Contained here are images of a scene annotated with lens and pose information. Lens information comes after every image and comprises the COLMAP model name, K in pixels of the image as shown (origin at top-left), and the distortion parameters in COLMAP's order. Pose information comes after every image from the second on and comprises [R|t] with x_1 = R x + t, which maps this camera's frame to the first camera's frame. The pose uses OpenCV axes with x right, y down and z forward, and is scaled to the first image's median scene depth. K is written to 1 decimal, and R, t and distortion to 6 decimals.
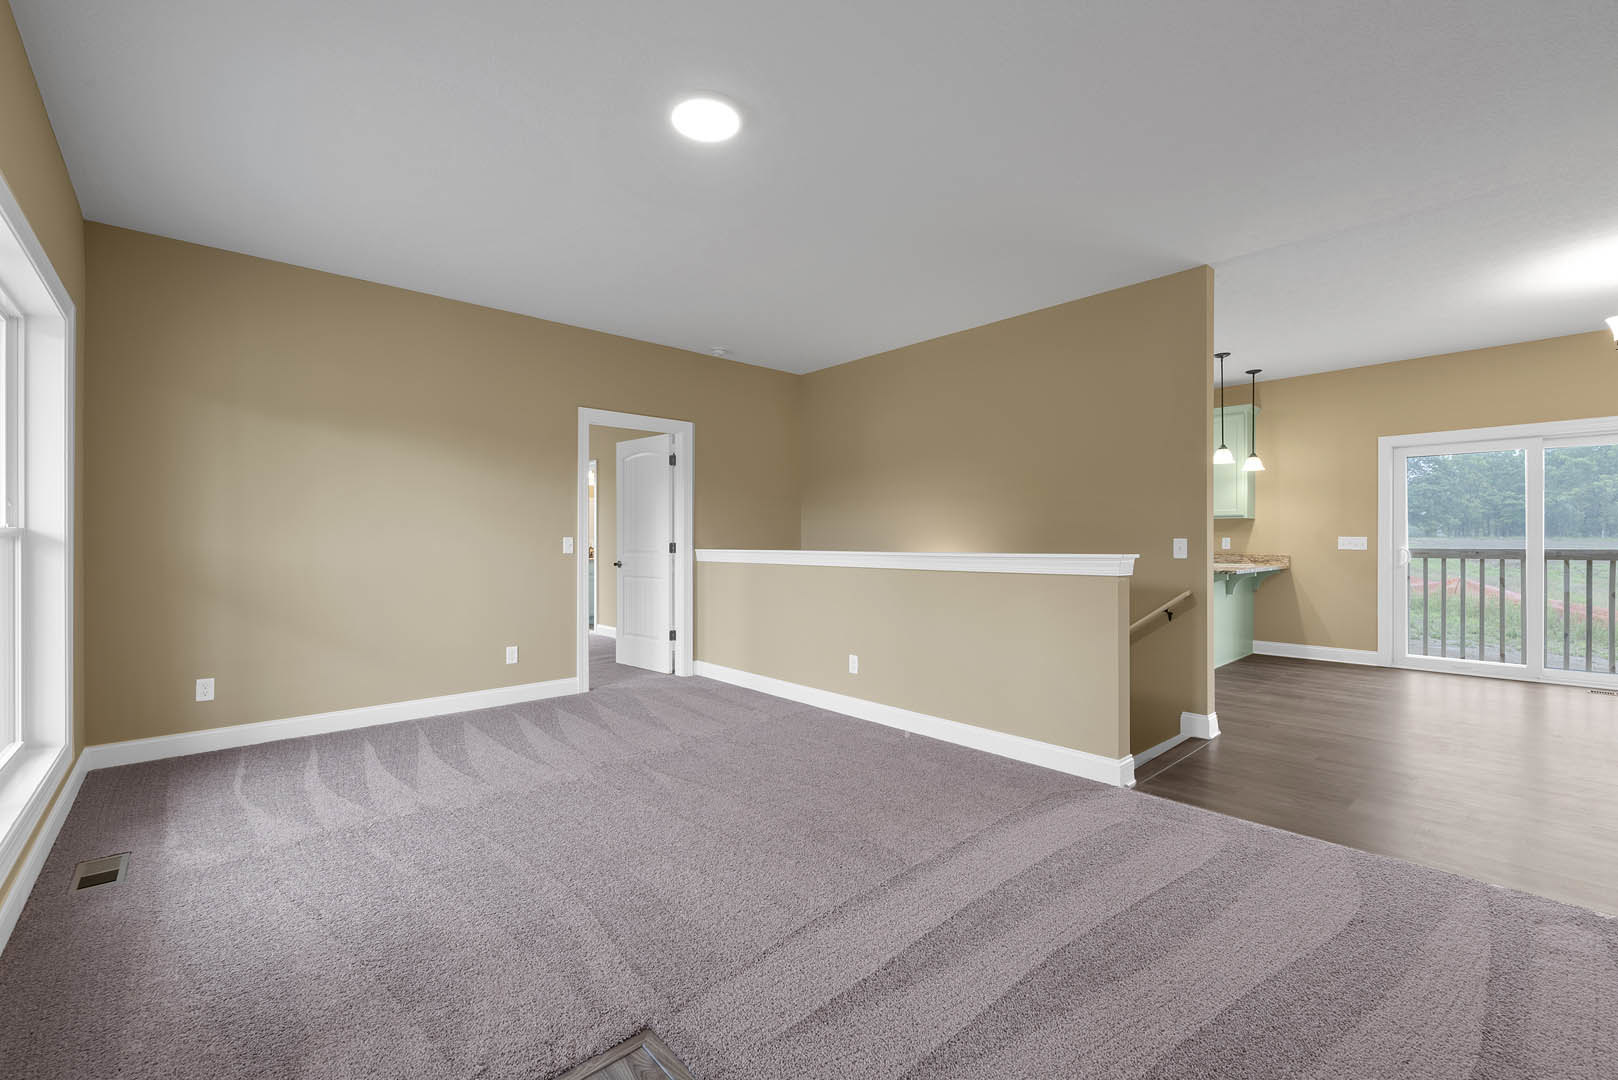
lens RADIAL K [[676.7, 0, 806.9], [0, 676.7, 543.1], [0, 0, 1]] dist [-0.002176, -0.000203]
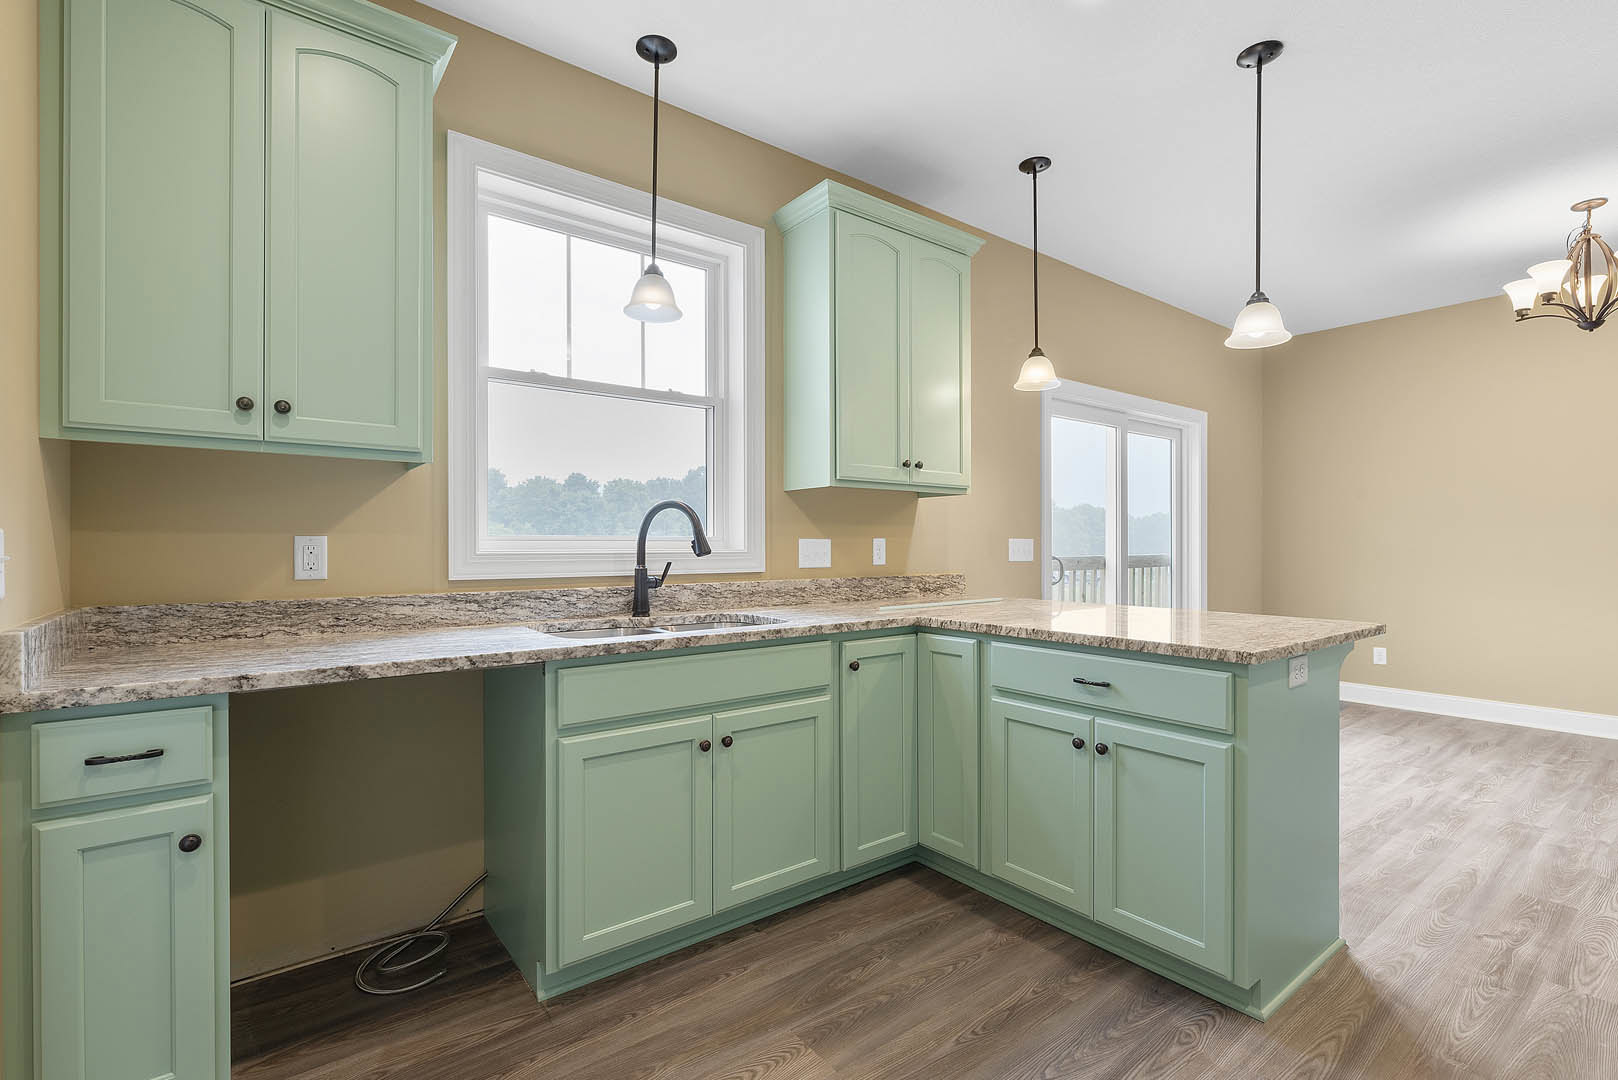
lens RADIAL K [[732.9, 0, 808.0], [0, 732.9, 545.4], [0, 0, 1]] dist [0.000585, -0.000124]
pose [[0.080848, 0.001150, 0.996726, 0.173872], [0.003982, 0.999991, -0.001477, -0.003596], [-0.996718, 0.004089, 0.080843, 1.142190]]
